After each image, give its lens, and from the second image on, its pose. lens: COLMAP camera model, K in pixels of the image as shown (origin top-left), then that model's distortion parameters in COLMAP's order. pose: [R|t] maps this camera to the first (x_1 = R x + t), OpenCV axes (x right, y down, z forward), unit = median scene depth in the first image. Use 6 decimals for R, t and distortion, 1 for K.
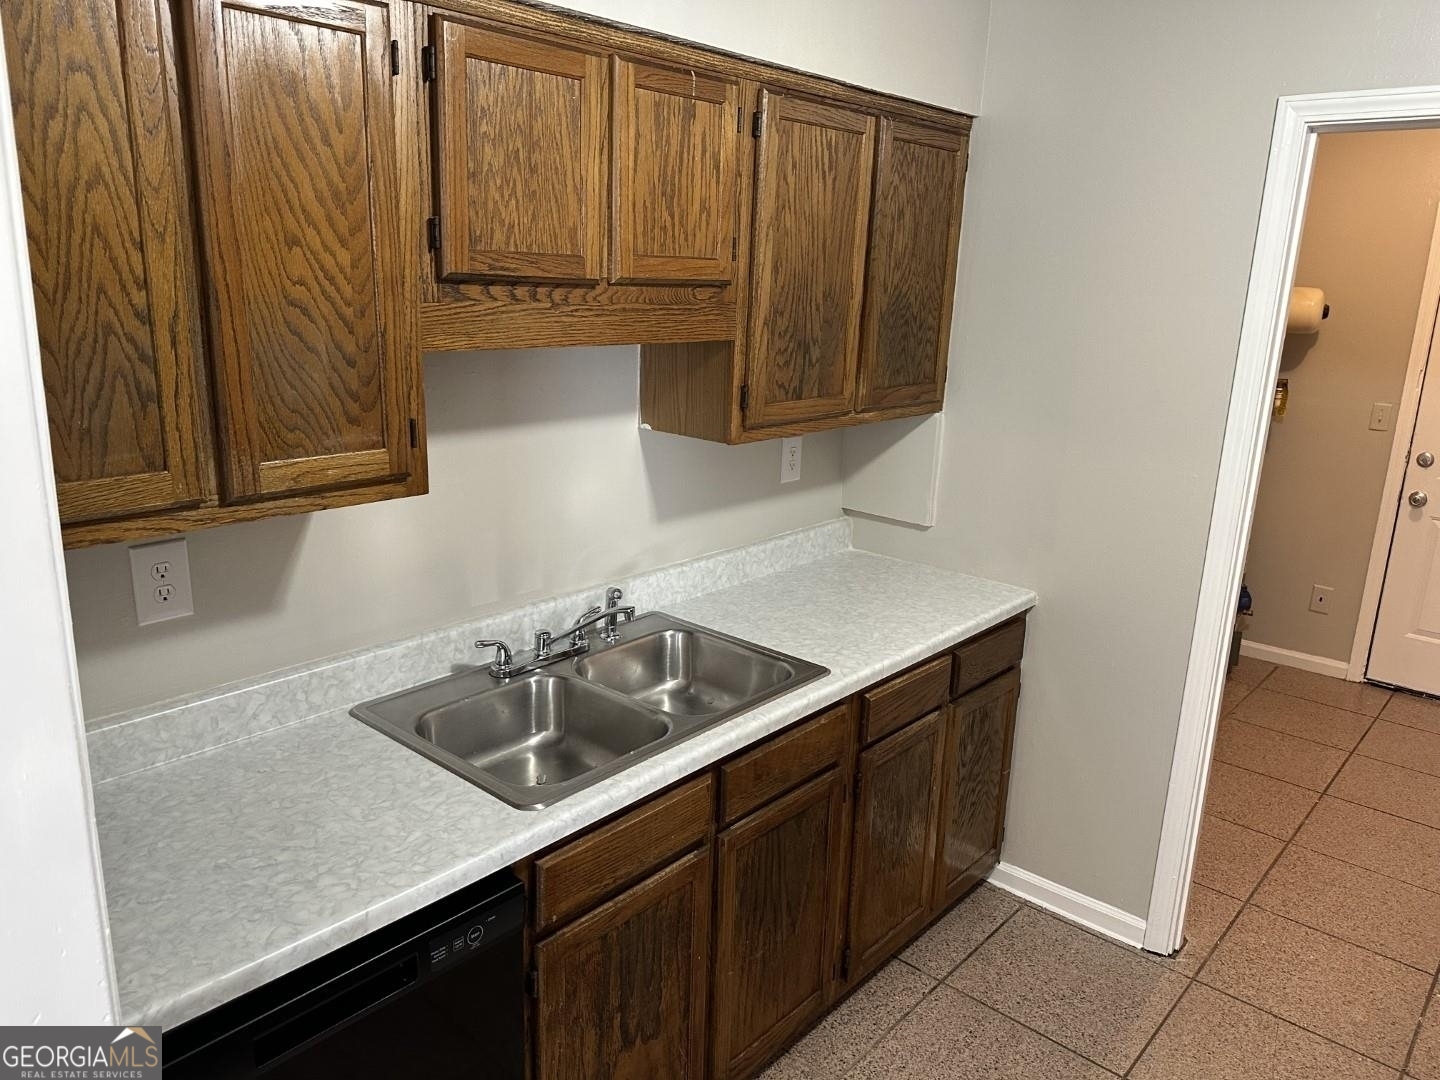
lens RADIAL K [[1027.3, 0, 712.5], [0, 1027.3, 546.1], [0, 0, 1]] dist [0.129785, -0.206710]
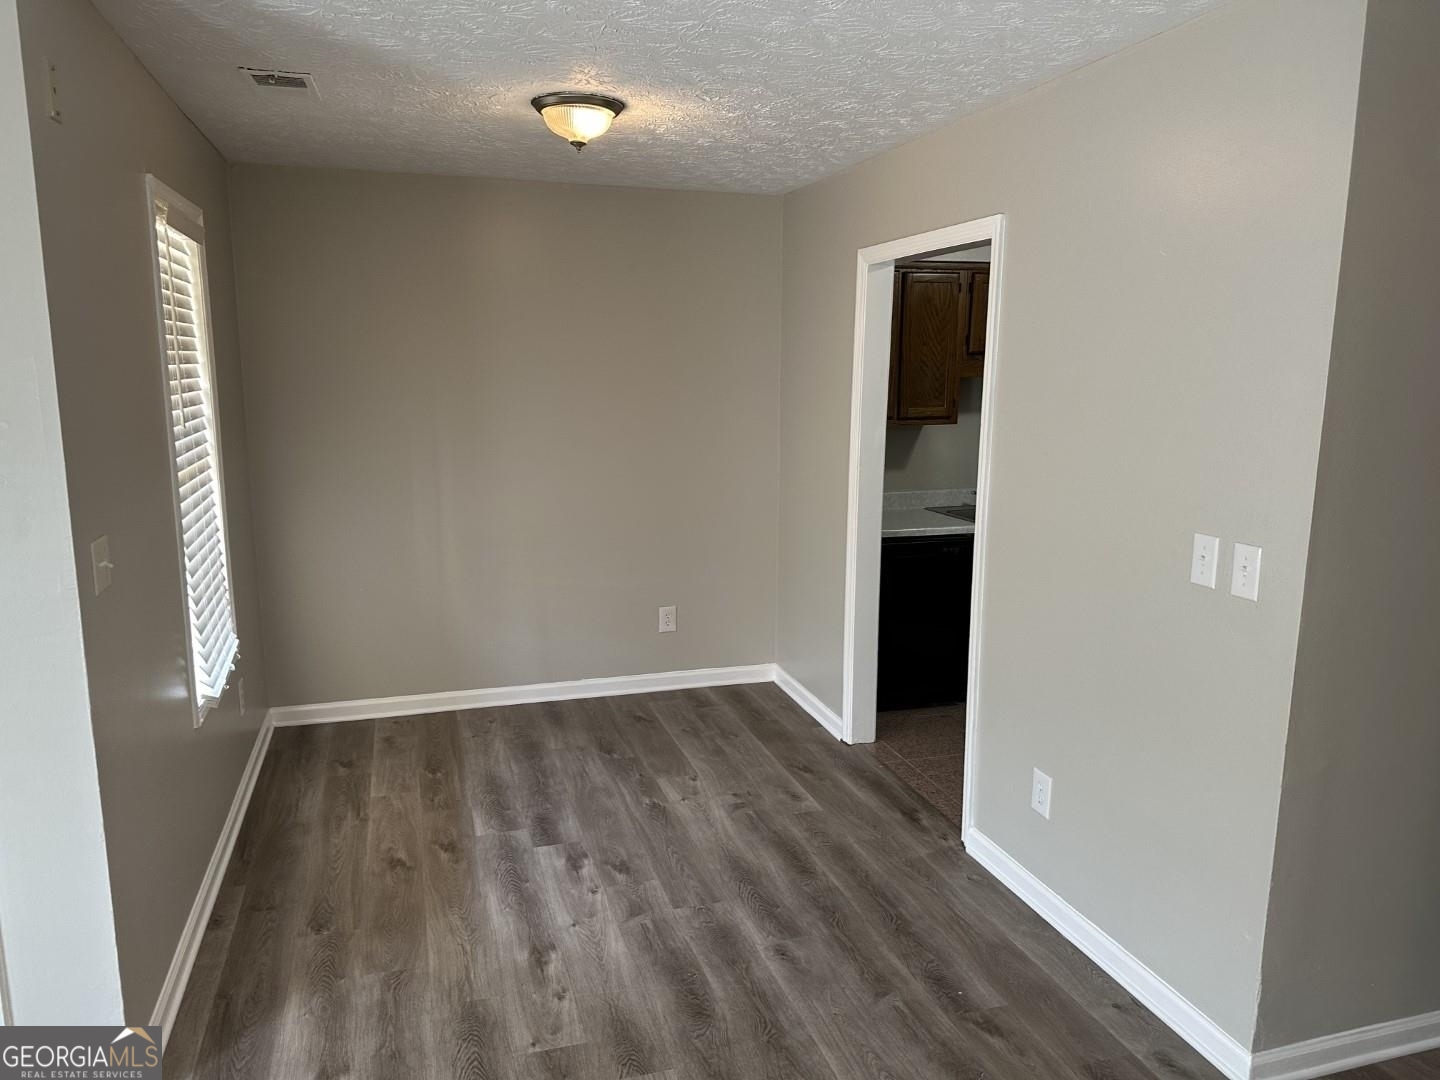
lens RADIAL K [[1033.9, 0, 713.2], [0, 1033.9, 539.4], [0, 0, 1]] dist [0.102917, -0.212213]
pose [[0.857385, 0.064329, -0.510639, 0.553789], [-0.110194, 0.992095, -0.060038, 0.439885], [0.502740, 0.107745, 0.857696, -1.549941]]
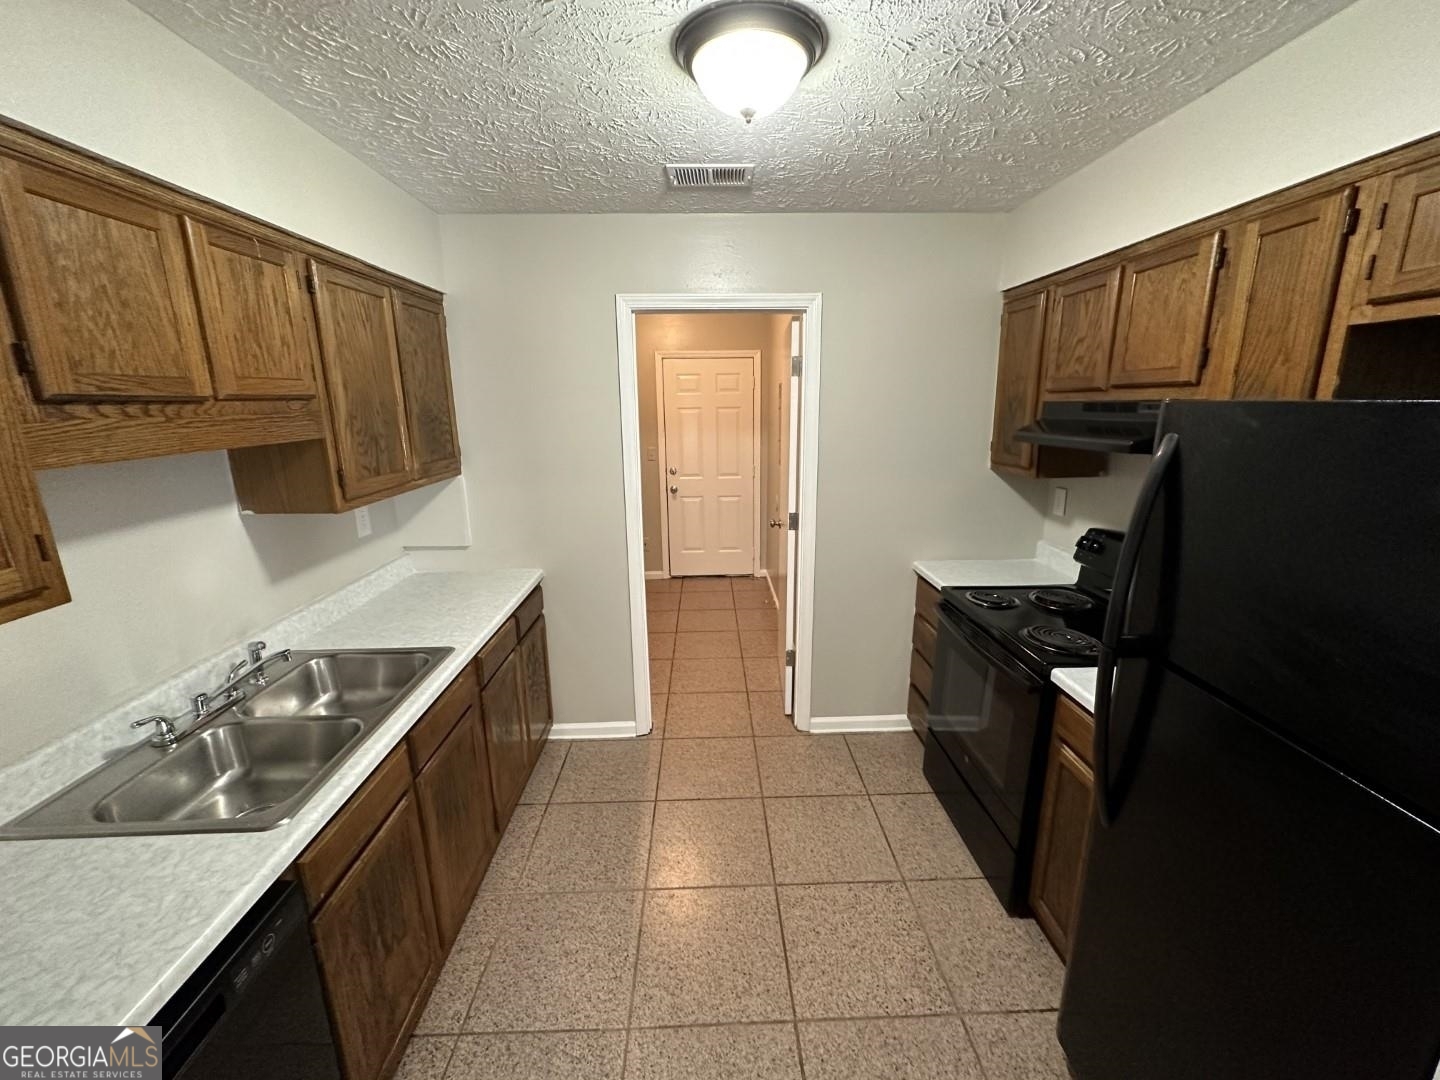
lens RADIAL K [[583.0, 0, 722.3], [0, 583.0, 544.5], [0, 0, 1]] dist [0.001538, 0.000500]
pose [[0.716306, -0.208208, 0.665999, -0.151168], [0.211709, 0.974303, 0.076890, -0.010089], [-0.664894, 0.085921, 0.741979, 0.087748]]
